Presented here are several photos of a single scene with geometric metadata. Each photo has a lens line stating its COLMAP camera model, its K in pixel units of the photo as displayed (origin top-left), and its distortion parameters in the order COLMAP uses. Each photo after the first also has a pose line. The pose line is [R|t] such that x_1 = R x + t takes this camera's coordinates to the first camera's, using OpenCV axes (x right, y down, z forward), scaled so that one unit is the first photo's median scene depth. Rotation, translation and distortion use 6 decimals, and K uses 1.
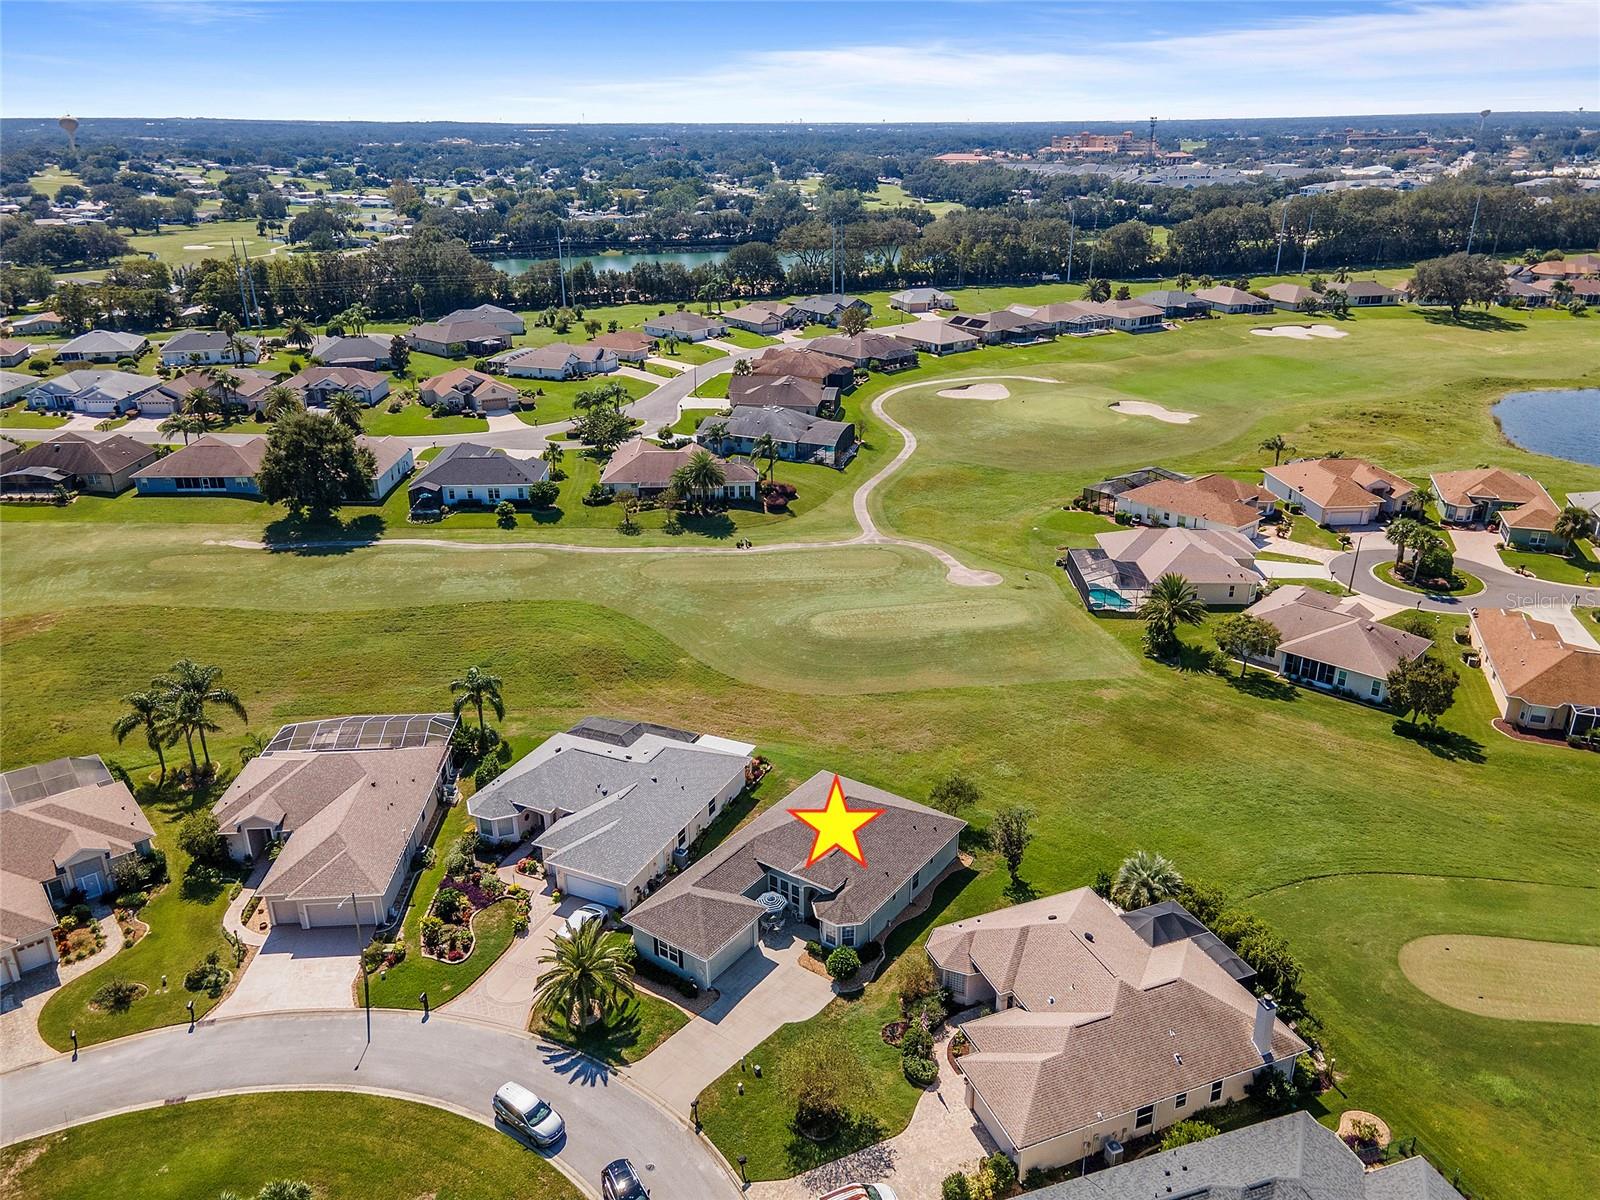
lens RADIAL K [[1161.0, 0, 816.7], [0, 1161.0, 602.5], [0, 0, 1]] dist [0.037074, 0.014282]
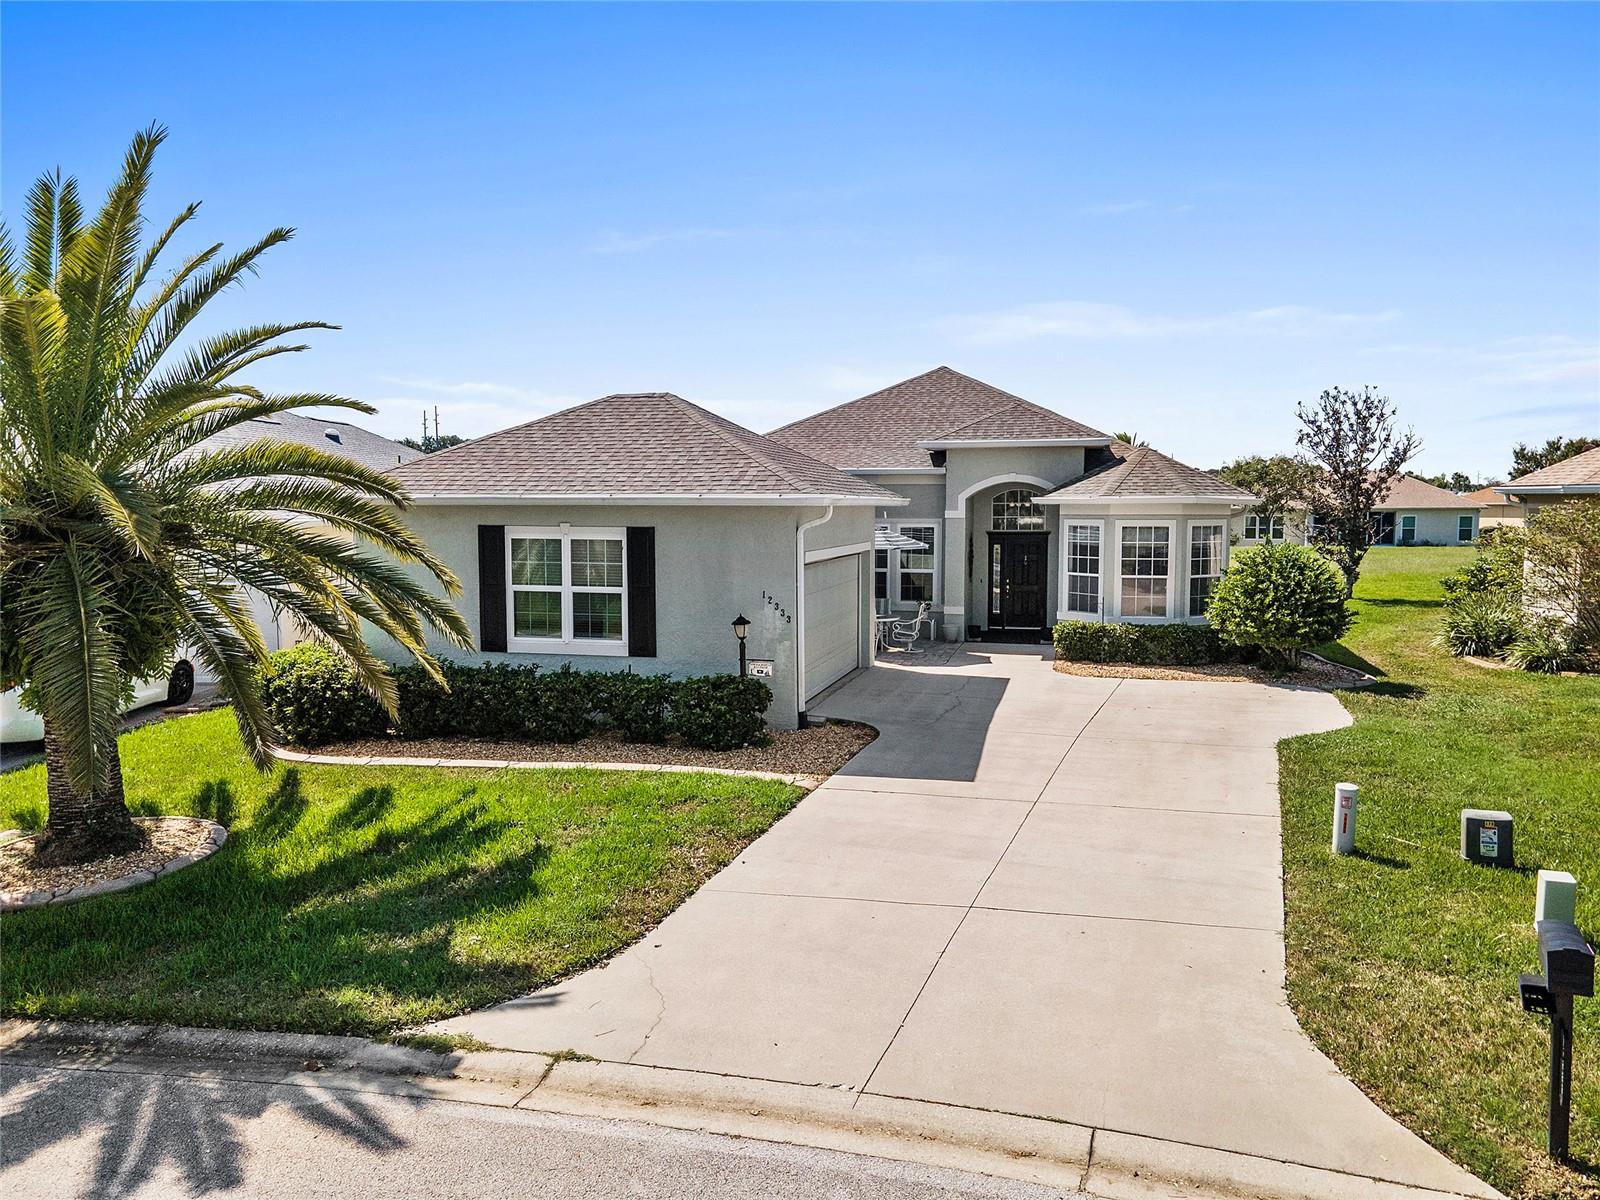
lens RADIAL K [[1161.0, 0, 811.1], [0, 1161.0, 600.0], [0, 0, 1]] dist [0.037074, 0.014282]
pose [[0.931979, -0.031807, 0.361114, -0.078641], [0.138899, 0.951453, -0.274673, 0.176898], [-0.334847, 0.306147, 0.891152, 0.393550]]
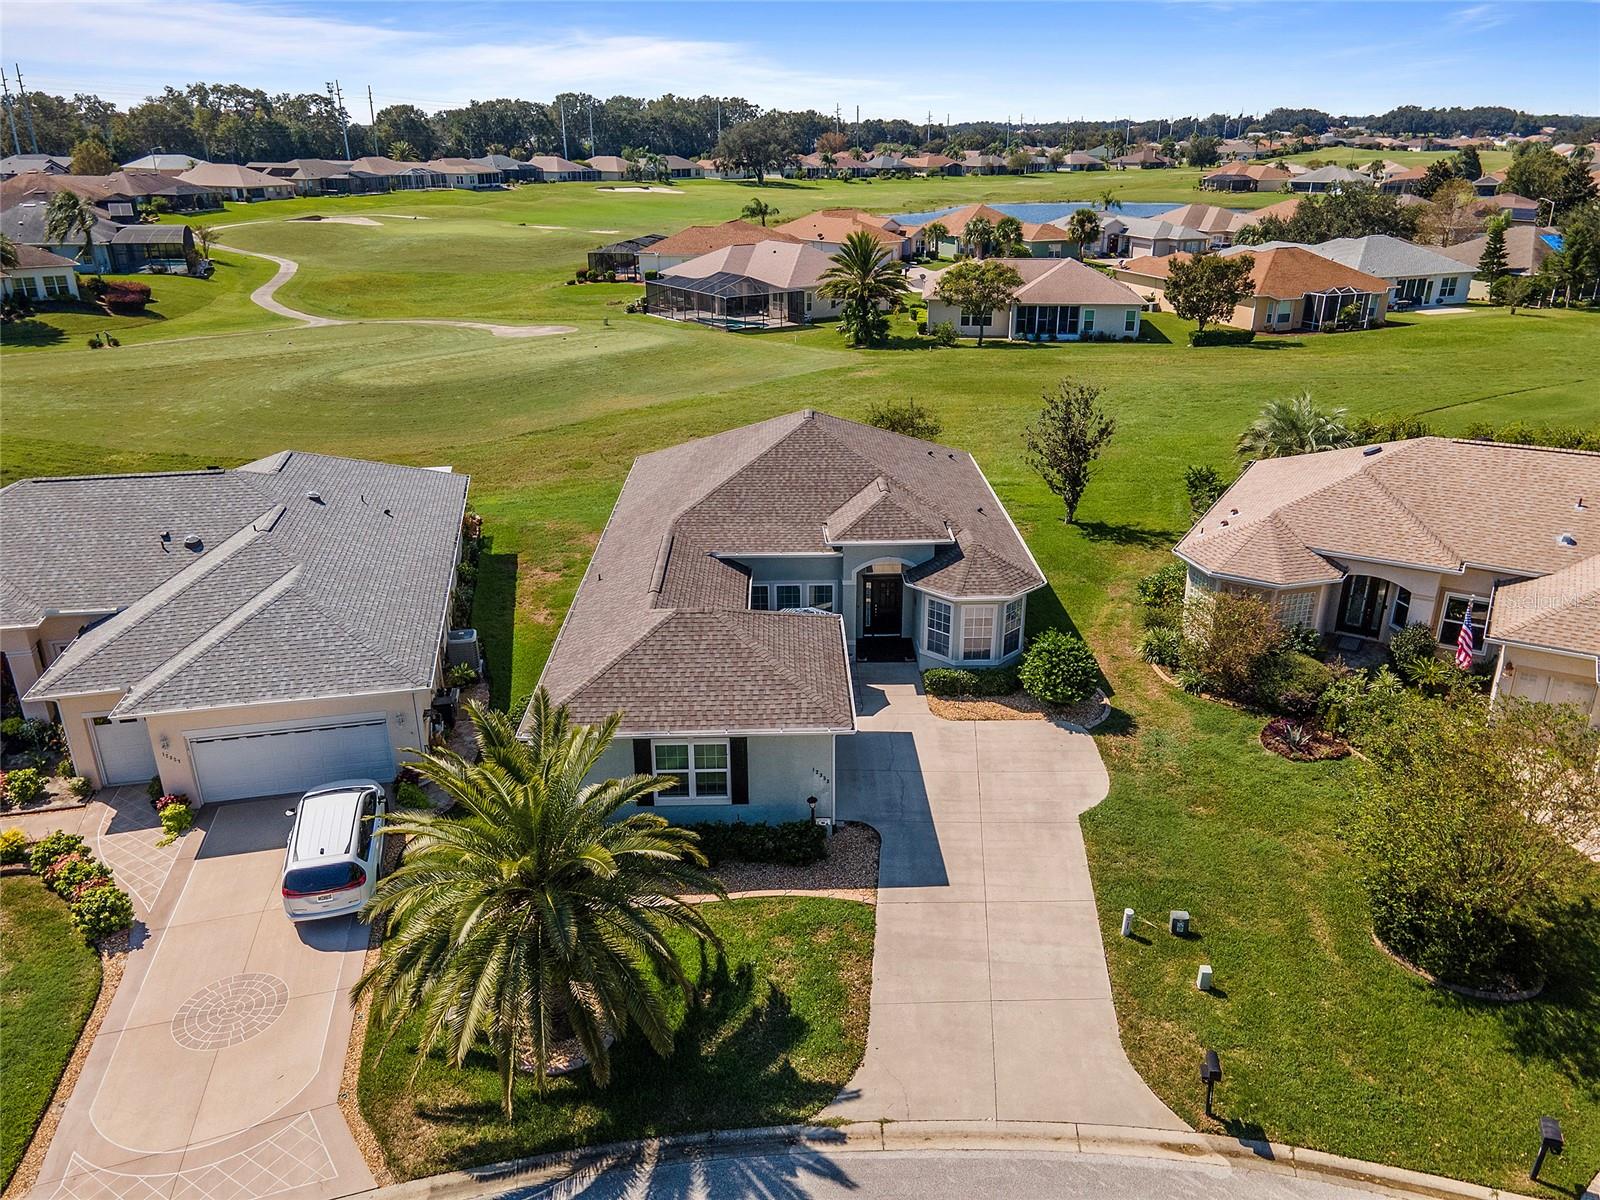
lens RADIAL K [[1161.0, 0, 814.1], [0, 1161.0, 600.1], [0, 0, 1]] dist [0.037074, 0.014282]
pose [[0.800506, -0.223893, 0.555933, -0.135243], [0.228022, 0.971618, 0.062968, 0.115596], [-0.554253, 0.076359, 0.828838, 0.339184]]
